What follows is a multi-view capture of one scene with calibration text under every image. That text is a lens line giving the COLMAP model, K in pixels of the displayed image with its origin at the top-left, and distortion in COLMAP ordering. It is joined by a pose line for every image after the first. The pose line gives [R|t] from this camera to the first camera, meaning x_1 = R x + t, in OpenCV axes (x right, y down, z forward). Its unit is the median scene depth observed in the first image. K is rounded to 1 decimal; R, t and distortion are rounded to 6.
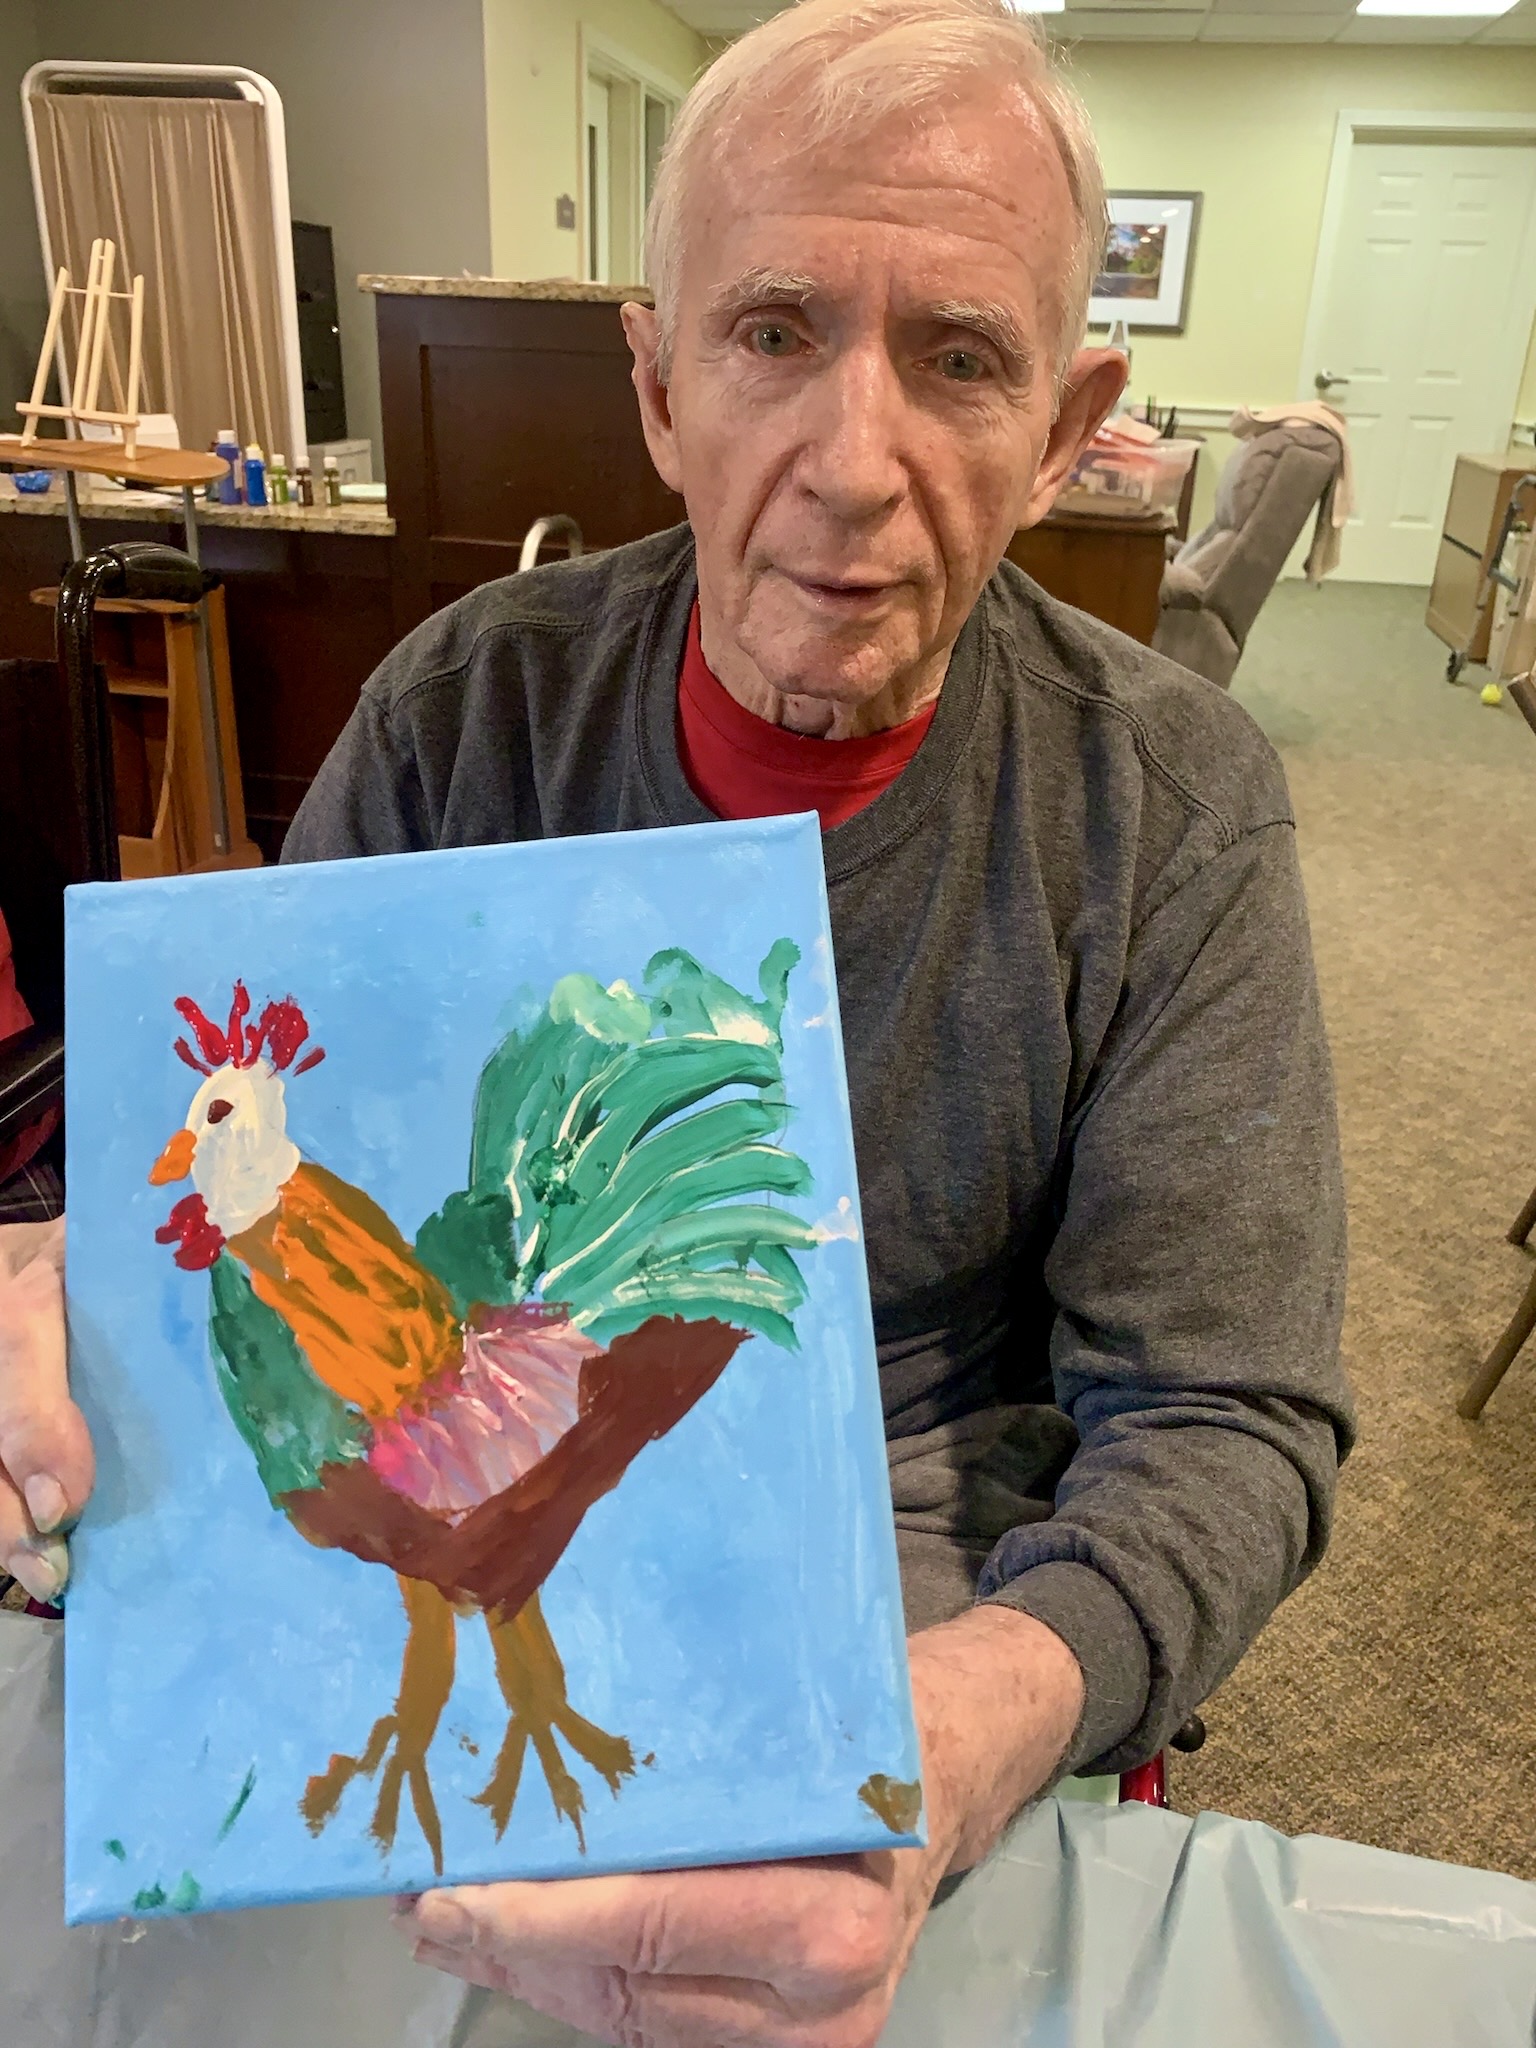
lens RADIAL K [[1553.5, 0, 768.9], [0, 1553.5, 1022.2], [0, 0, 1]] dist [0.004859, 0.005624]
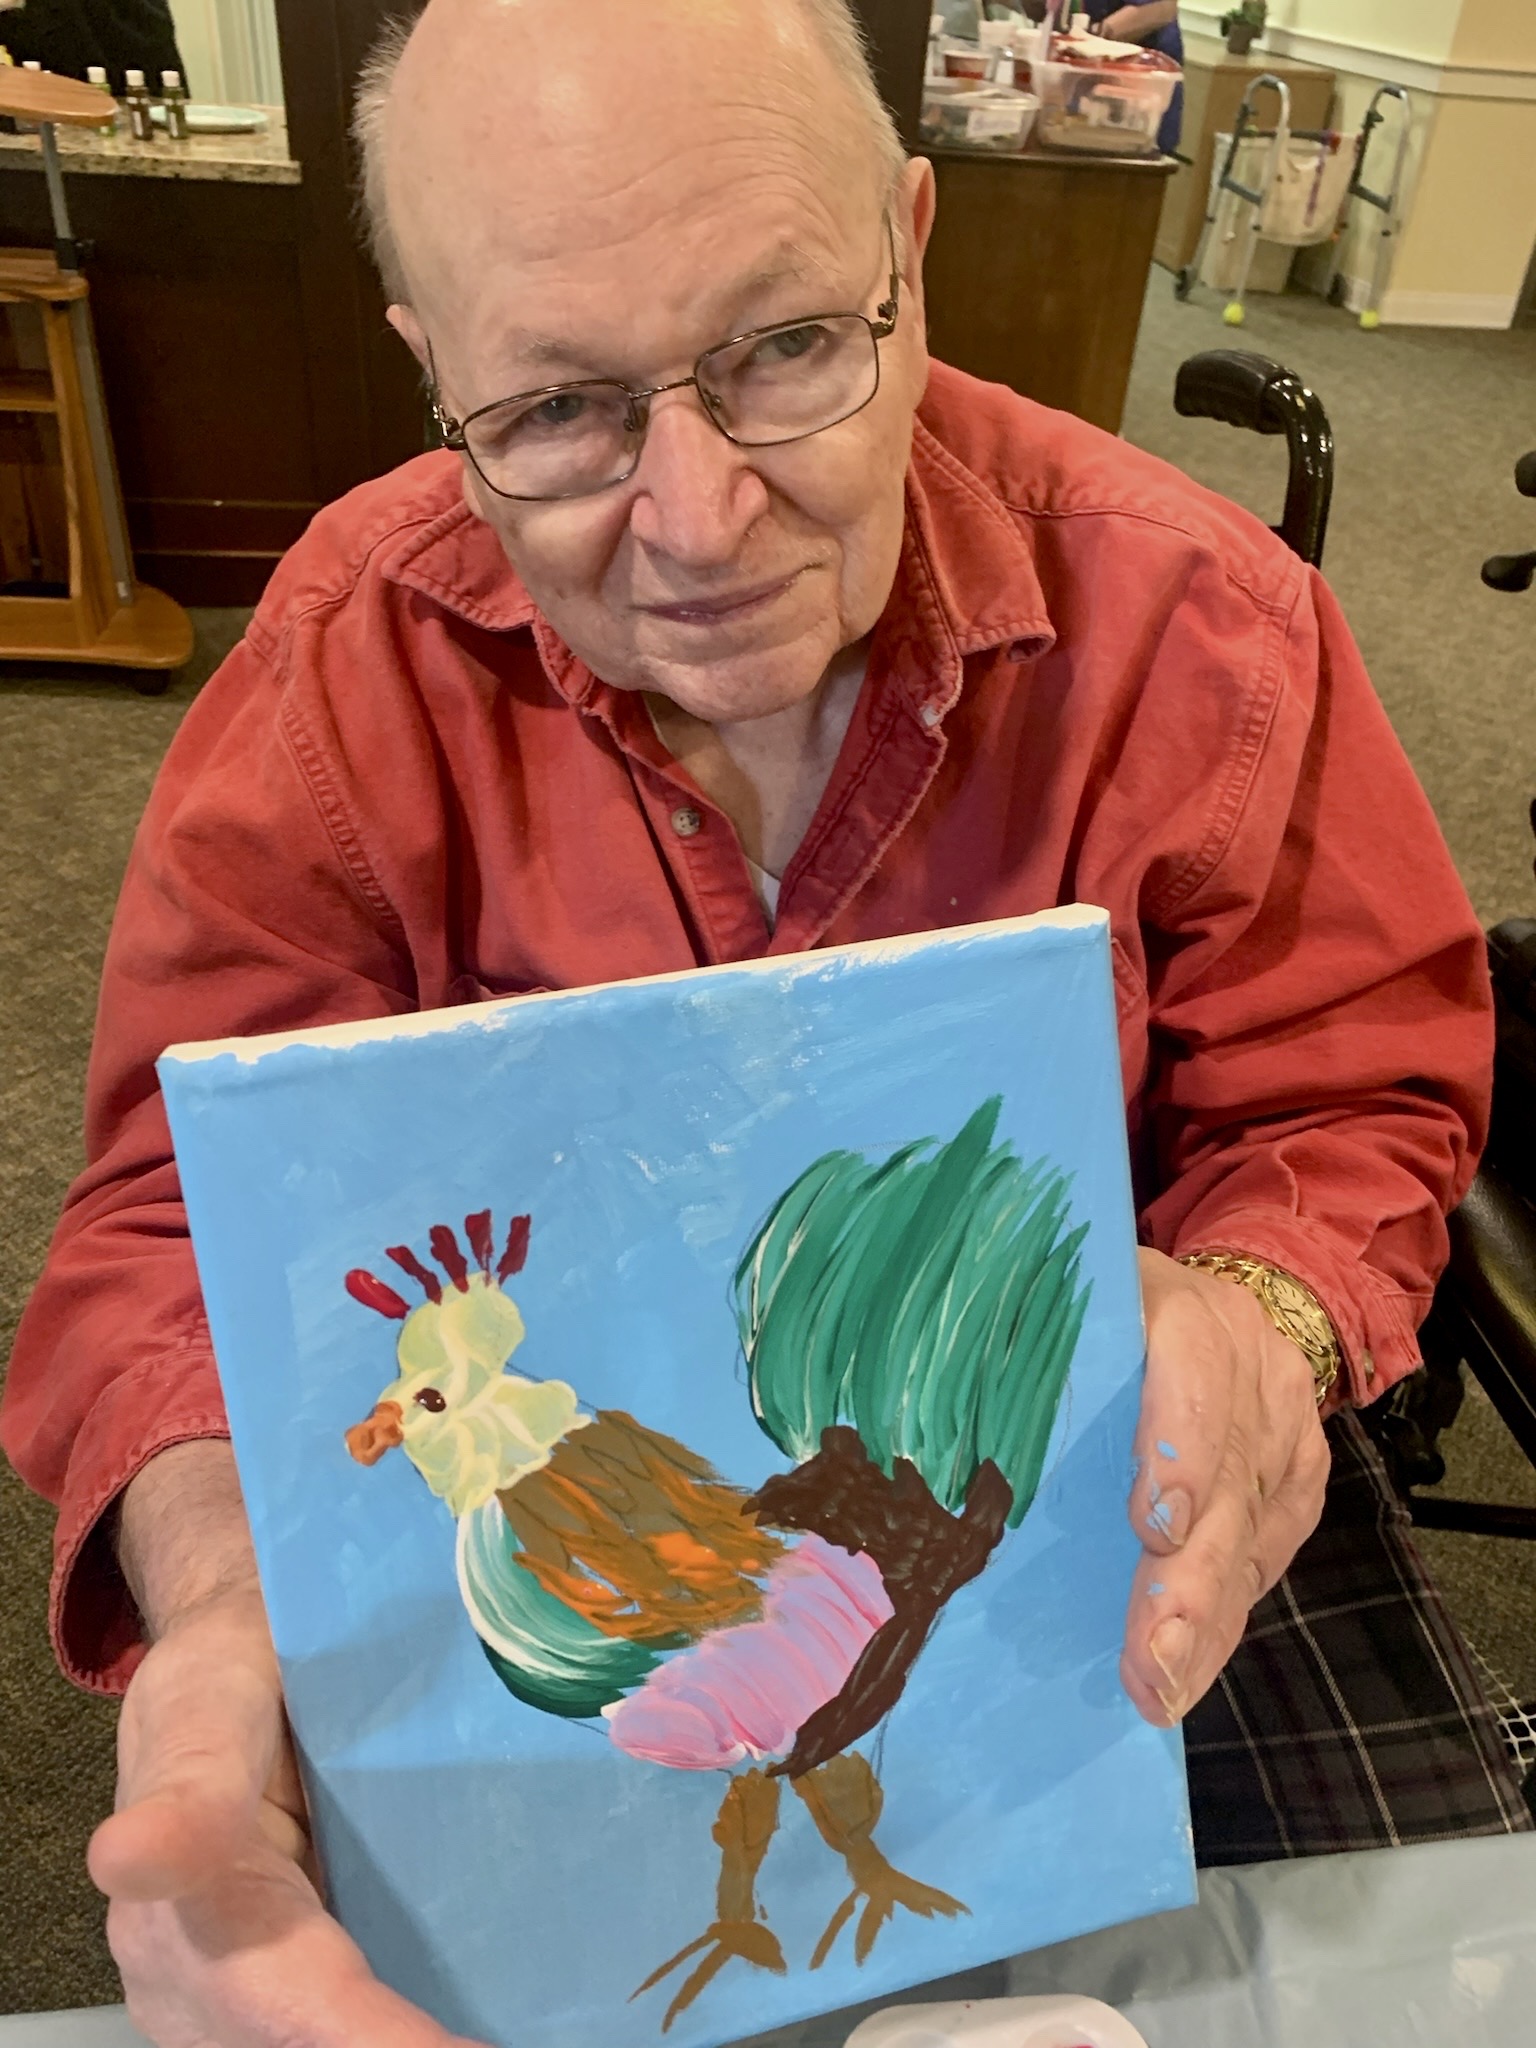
lens RADIAL K [[1553.5, 0, 765.2], [0, 1553.5, 1024.1], [0, 0, 1]] dist [0.004859, 0.005624]
pose [[0.947631, -0.163384, 0.274412, -0.307091], [0.096162, 0.965329, 0.242678, -0.064613], [-0.304547, -0.203582, 0.930487, 0.083611]]
